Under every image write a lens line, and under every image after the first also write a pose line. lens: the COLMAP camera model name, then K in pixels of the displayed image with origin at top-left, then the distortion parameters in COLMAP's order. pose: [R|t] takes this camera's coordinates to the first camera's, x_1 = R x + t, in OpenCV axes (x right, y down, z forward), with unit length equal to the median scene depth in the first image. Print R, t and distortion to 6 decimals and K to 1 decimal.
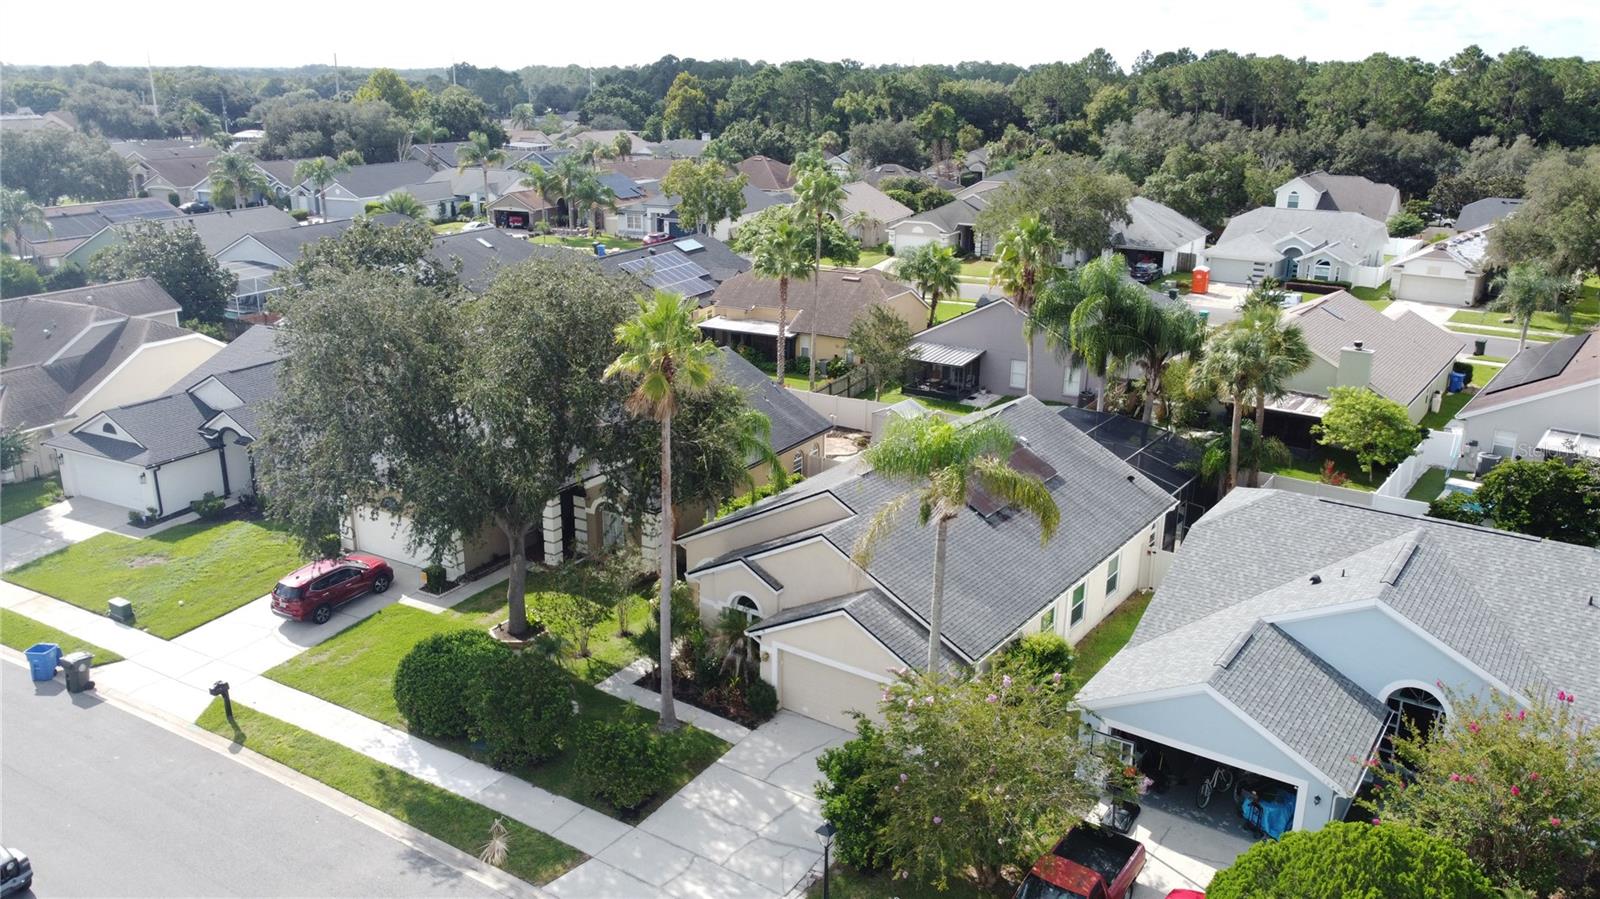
lens RADIAL K [[1208.4, 0, 797.4], [0, 1208.4, 447.2], [0, 0, 1]] dist [-0.000178, -0.010810]
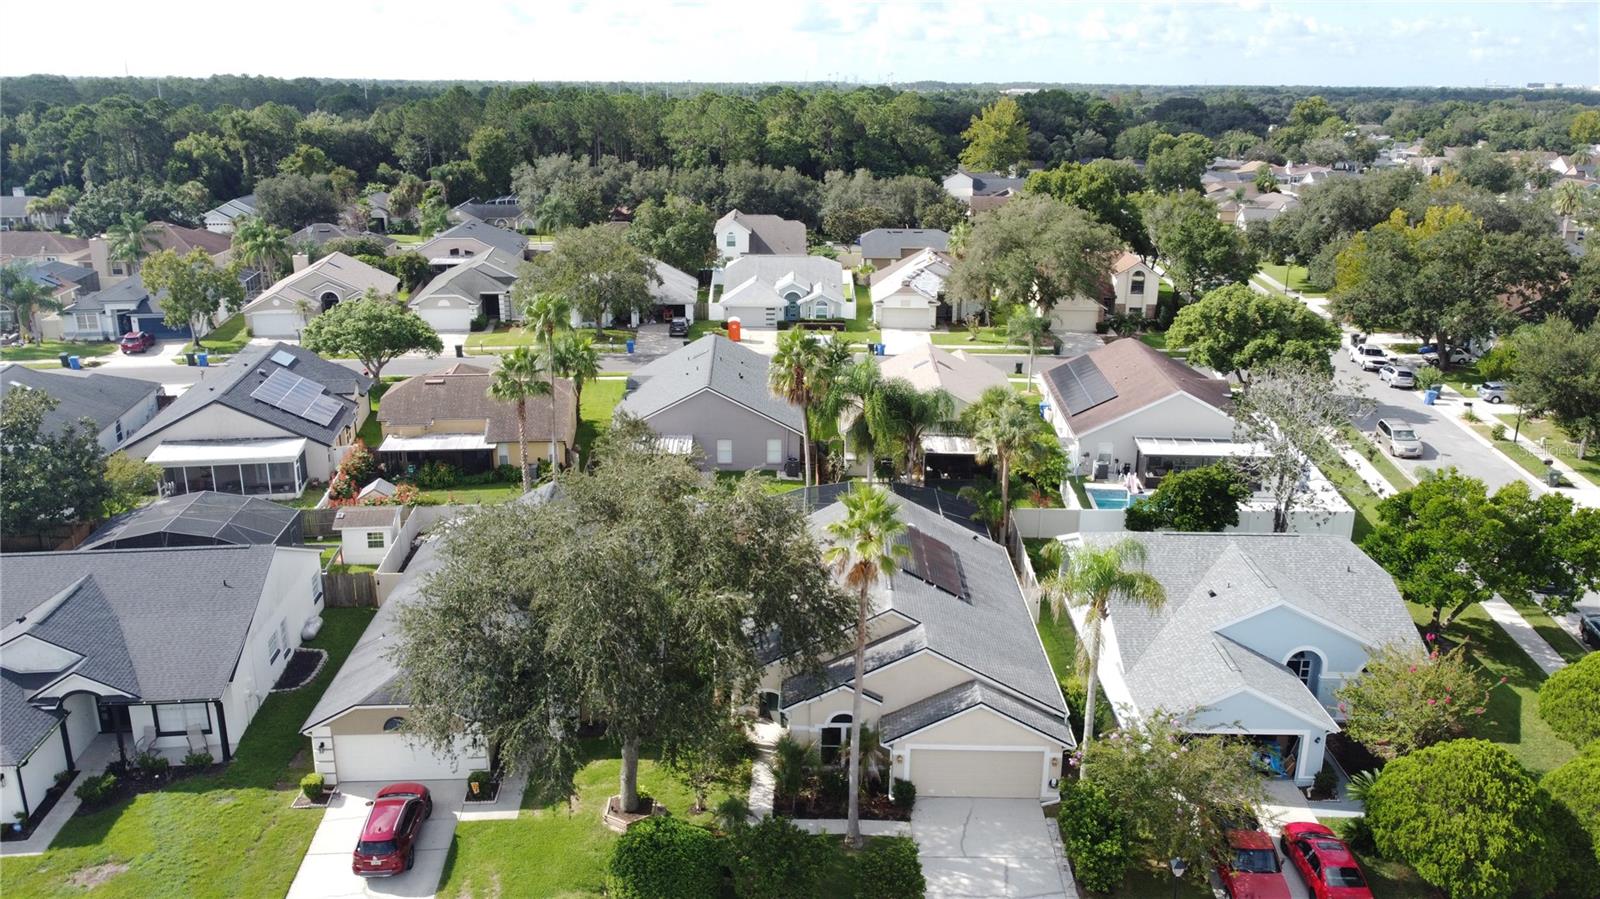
lens RADIAL K [[1208.4, 0, 796.4], [0, 1208.4, 454.6], [0, 0, 1]] dist [-0.000178, -0.010810]
pose [[0.827821, -0.166554, 0.535698, -0.195243], [0.163755, 0.985065, 0.053214, -0.056859], [-0.536560, 0.043671, 0.842731, 0.008560]]
